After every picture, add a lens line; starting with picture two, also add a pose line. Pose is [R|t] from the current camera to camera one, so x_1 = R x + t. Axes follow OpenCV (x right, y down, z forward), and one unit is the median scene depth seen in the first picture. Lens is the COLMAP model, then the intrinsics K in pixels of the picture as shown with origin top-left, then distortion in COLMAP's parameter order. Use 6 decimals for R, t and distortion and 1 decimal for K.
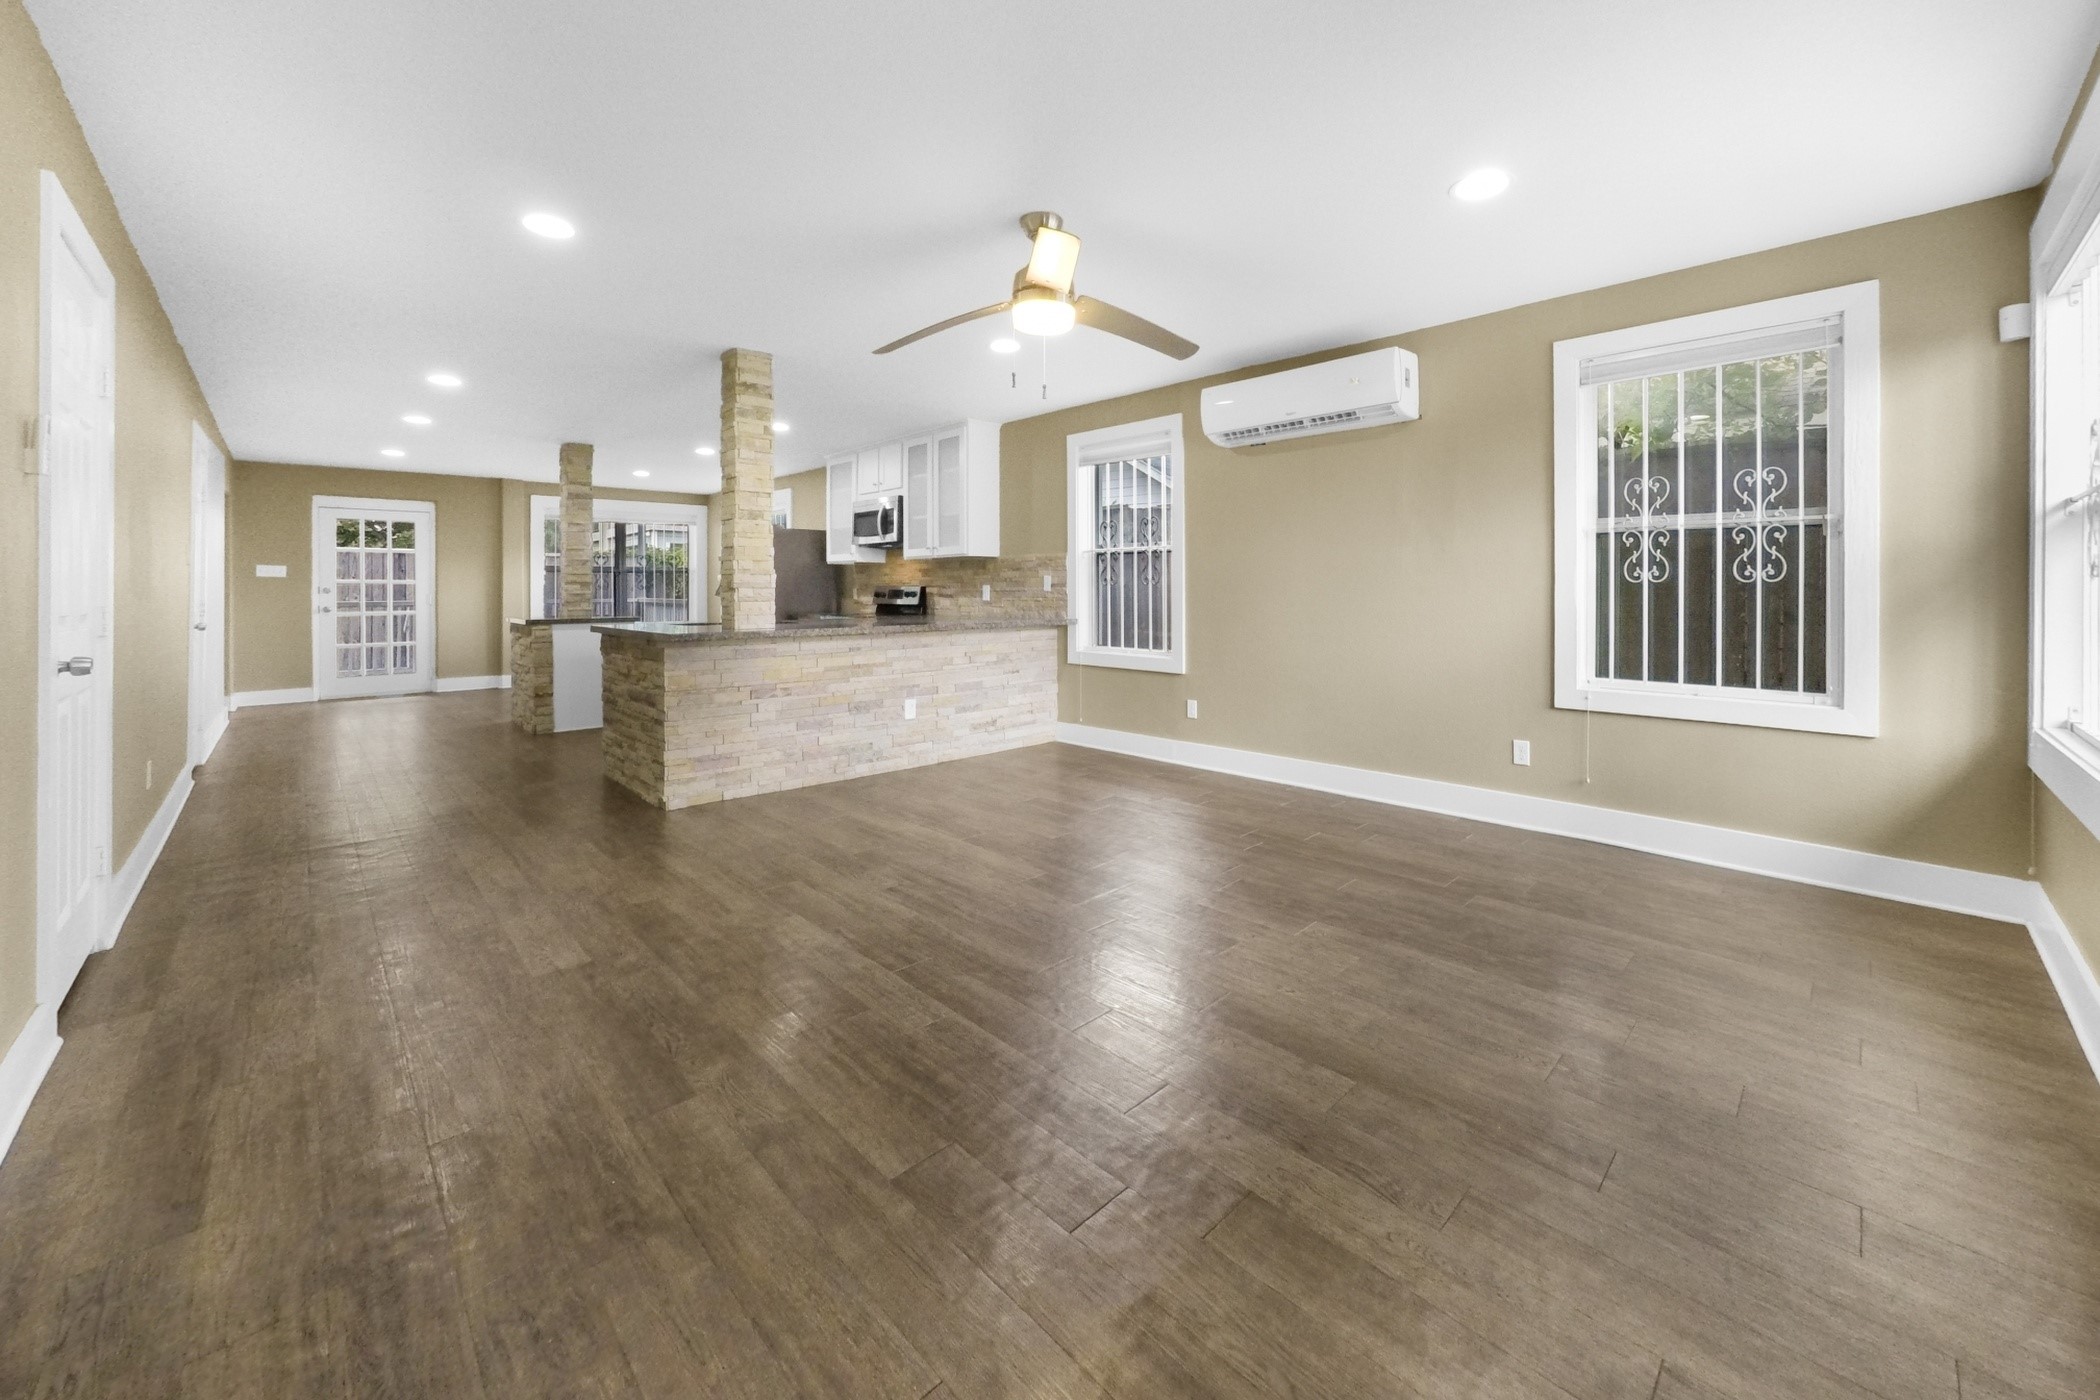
lens RADIAL K [[783.1, 0, 1069.2], [0, 783.1, 590.9], [0, 0, 1]] dist [-0.005474, 0.002796]
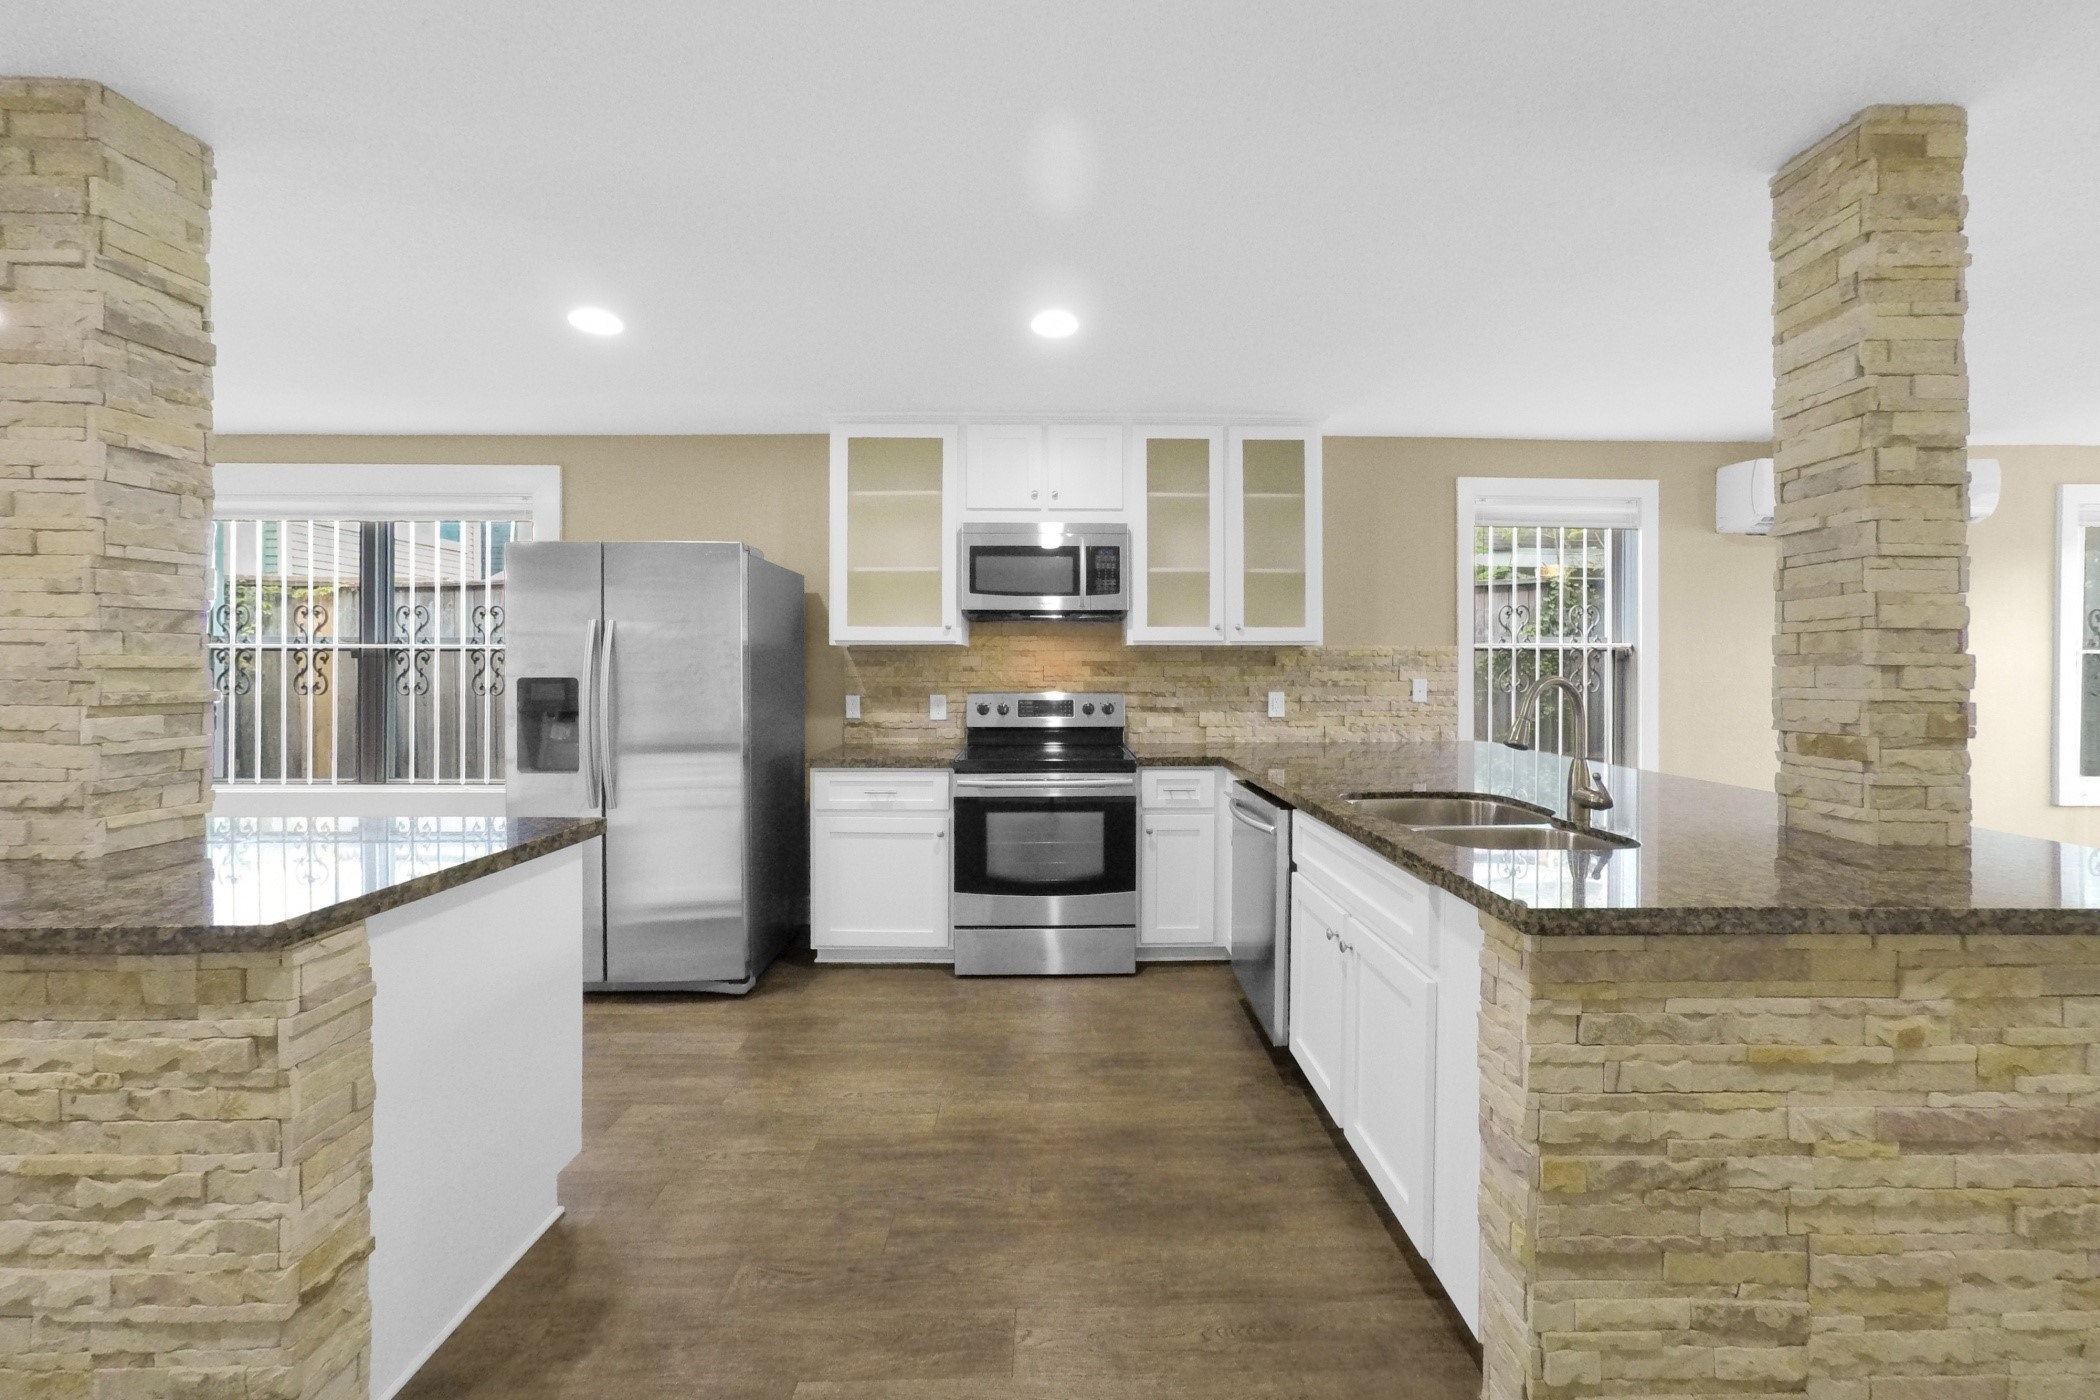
lens RADIAL K [[783.1, 0, 1056.6], [0, 783.1, 666.8], [0, 0, 1]] dist [-0.005474, 0.002796]
pose [[0.691447, 0.004676, 0.722412, -0.668235], [-0.002794, 0.999989, -0.003799, -0.024201], [-0.722422, 0.000608, 0.691452, 0.701083]]
